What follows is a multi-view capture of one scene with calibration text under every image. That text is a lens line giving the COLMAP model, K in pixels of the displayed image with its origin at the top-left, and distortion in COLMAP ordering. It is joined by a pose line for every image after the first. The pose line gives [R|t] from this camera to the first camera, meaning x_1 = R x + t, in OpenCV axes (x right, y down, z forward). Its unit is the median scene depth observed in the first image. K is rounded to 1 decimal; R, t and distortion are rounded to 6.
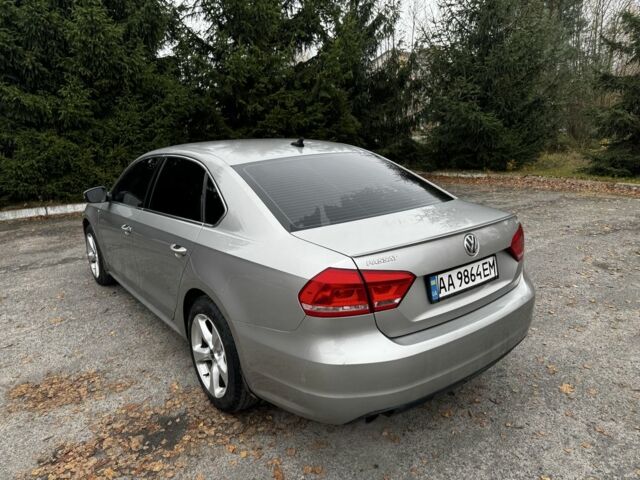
lens RADIAL K [[495.9, 0, 320.0], [0, 495.9, 240.0], [0, 0, 1]] dist [0.006781, -0.000691]
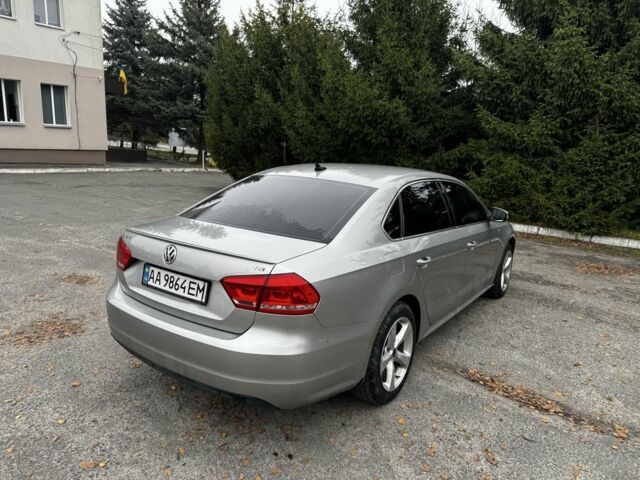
lens RADIAL K [[508.9, 0, 320.0], [0, 508.9, 240.0], [0, 0, 1]] dist [0.008787, -0.011527]
pose [[0.232718, 0.218260, -0.947737, 0.495453], [-0.272571, 0.950074, 0.151868, -0.098104], [0.933567, 0.222983, 0.280591, 0.326777]]
